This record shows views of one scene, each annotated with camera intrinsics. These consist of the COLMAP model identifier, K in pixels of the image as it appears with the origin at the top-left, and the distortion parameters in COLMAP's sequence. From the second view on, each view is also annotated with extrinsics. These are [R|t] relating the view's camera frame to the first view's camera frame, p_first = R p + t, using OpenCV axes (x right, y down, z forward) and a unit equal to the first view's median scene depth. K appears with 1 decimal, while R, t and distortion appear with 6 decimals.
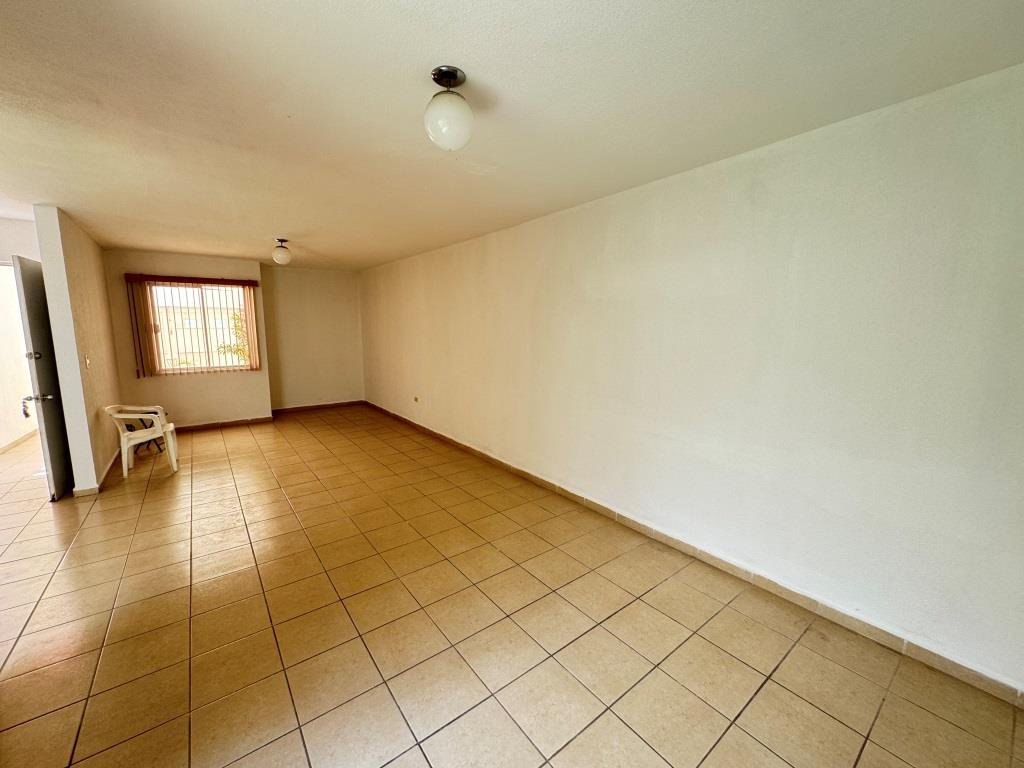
lens RADIAL K [[406.7, 0, 512.6], [0, 406.7, 386.6], [0, 0, 1]] dist [-0.004842, 0.000373]
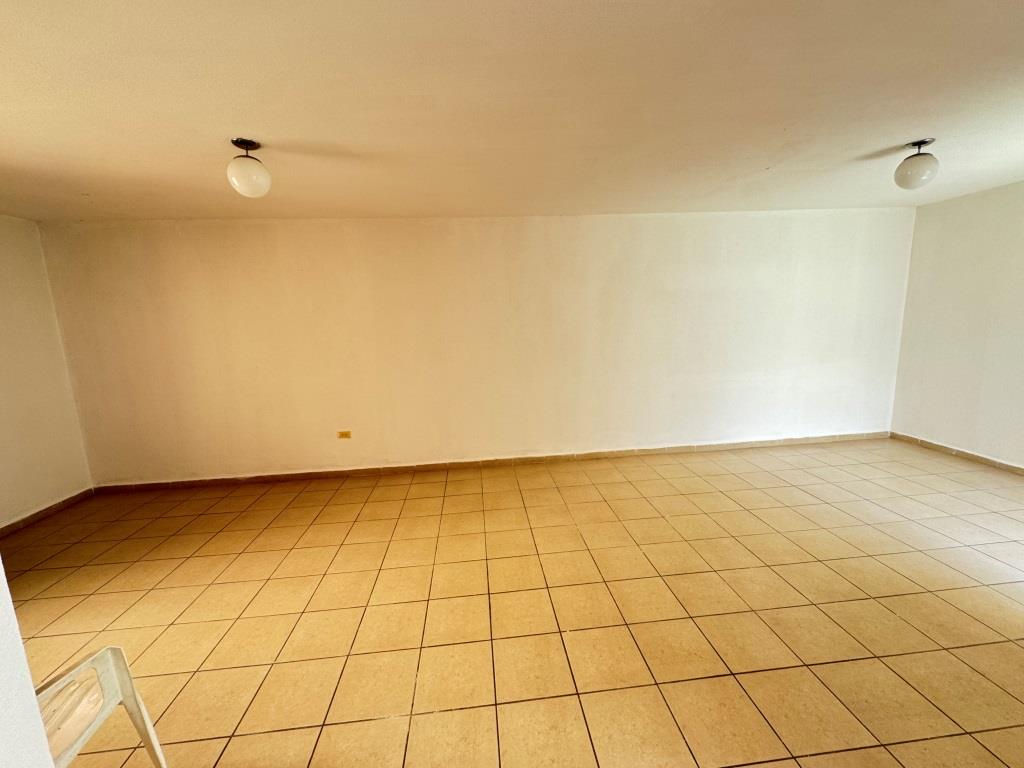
lens RADIAL K [[406.7, 0, 511.2], [0, 406.7, 377.3], [0, 0, 1]] dist [-0.004842, 0.000373]
pose [[0.529438, -0.143601, 0.836107, -1.021954], [0.164767, 0.984208, 0.064703, -0.094347], [-0.832194, 0.103507, 0.544737, 0.638542]]
